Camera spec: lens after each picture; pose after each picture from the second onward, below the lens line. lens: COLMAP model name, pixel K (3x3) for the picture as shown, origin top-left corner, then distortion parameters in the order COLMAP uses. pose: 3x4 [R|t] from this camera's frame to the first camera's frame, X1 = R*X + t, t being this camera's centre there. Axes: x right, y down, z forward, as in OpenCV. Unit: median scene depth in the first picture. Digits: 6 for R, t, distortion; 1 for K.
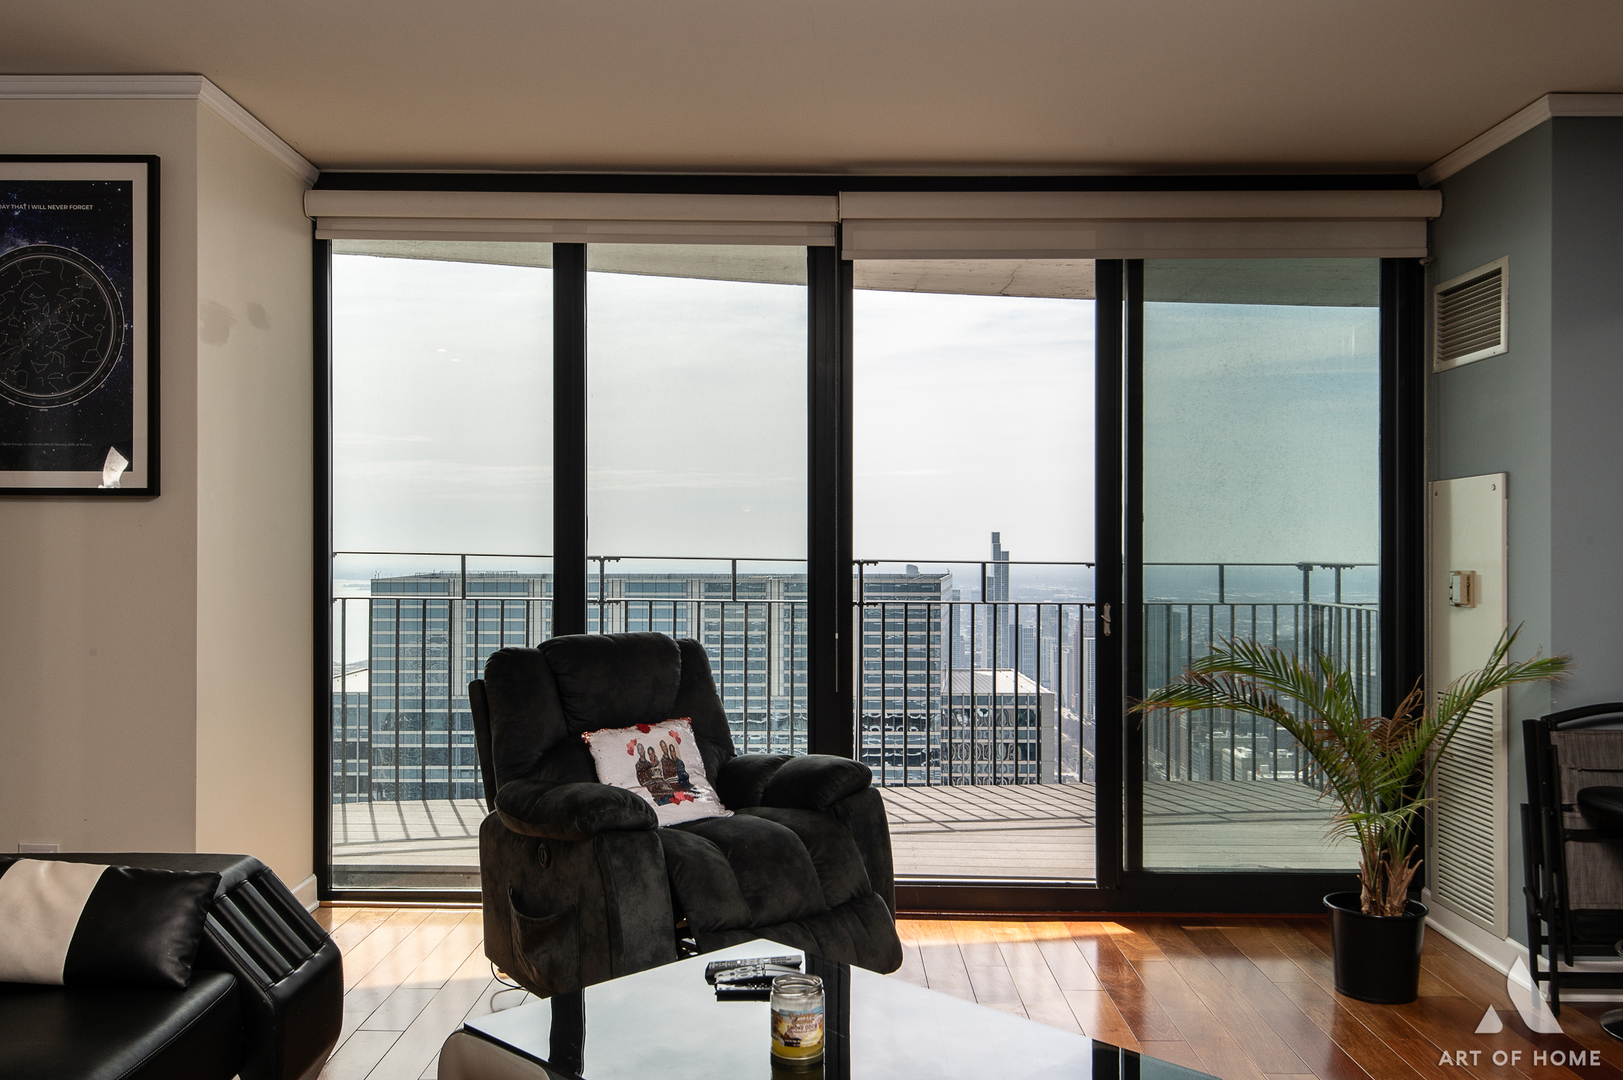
lens RADIAL K [[1375.8, 0, 798.8], [0, 1375.8, 544.6], [0, 0, 1]] dist [0.011856, -0.005211]
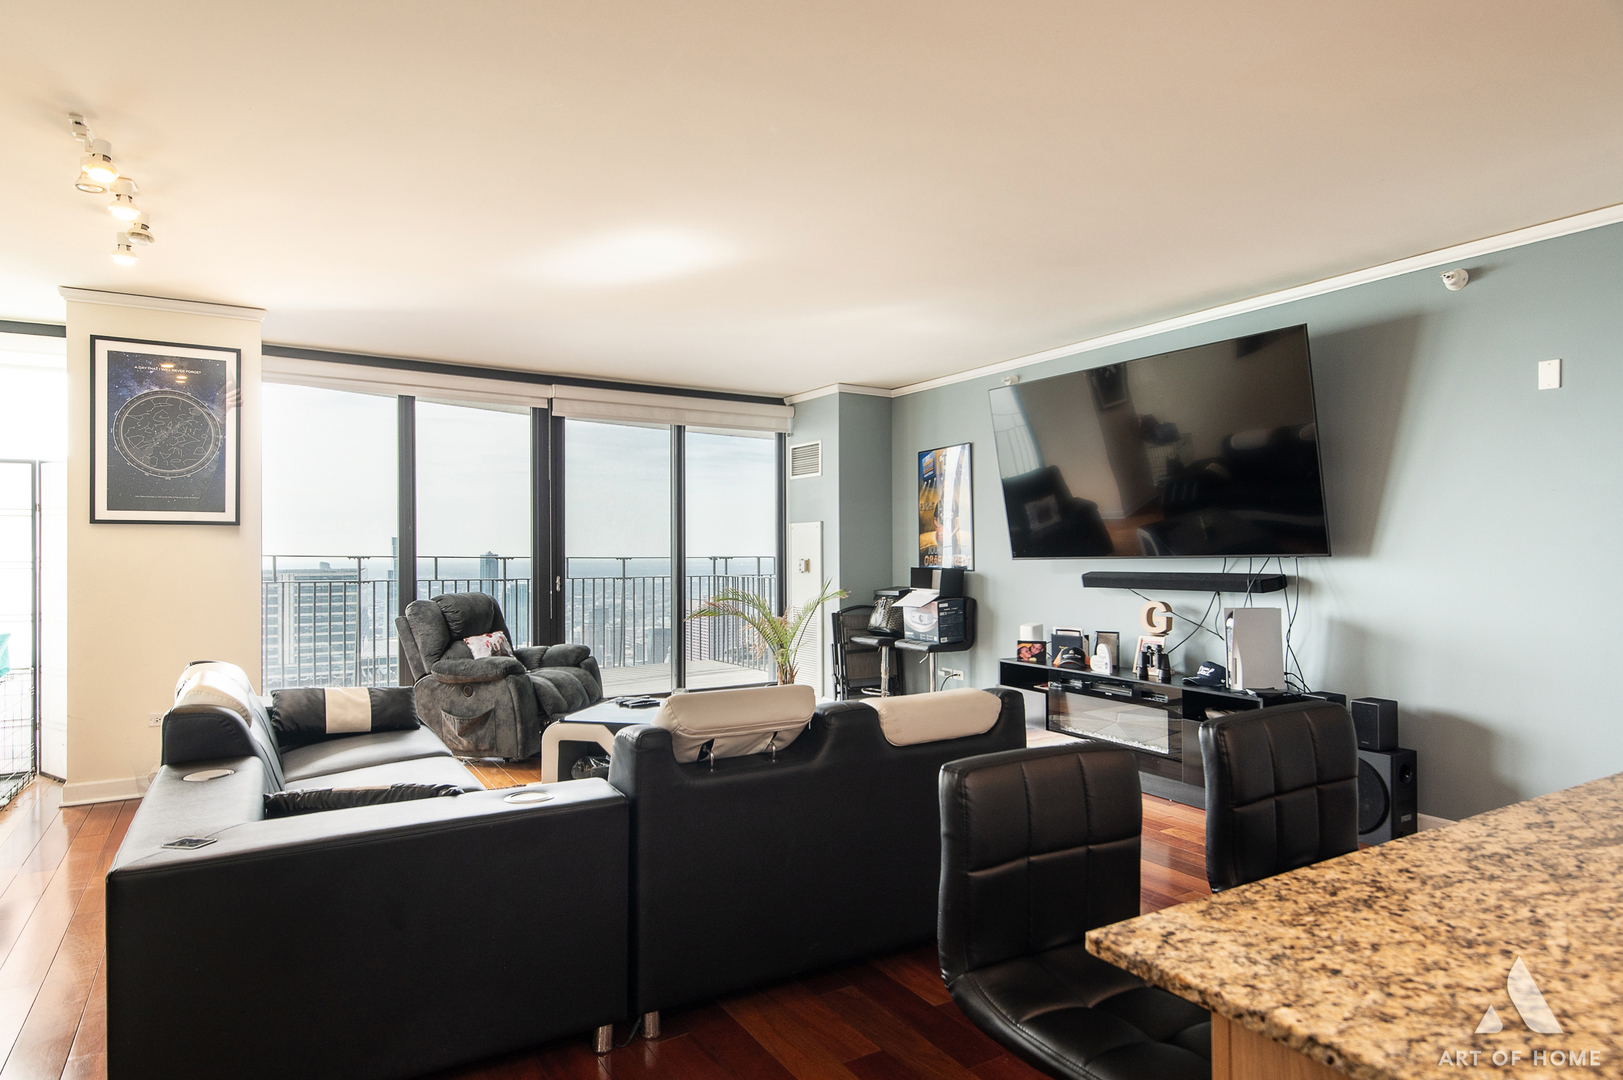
lens RADIAL K [[922.6, 0, 813.2], [0, 922.6, 538.8], [0, 0, 1]] dist [-0.004590, -0.001457]
pose [[0.842212, 0.001633, 0.539144, -0.461275], [0.003193, 0.999963, -0.008017, -0.003874], [-0.539137, 0.008473, 0.842175, -0.486909]]
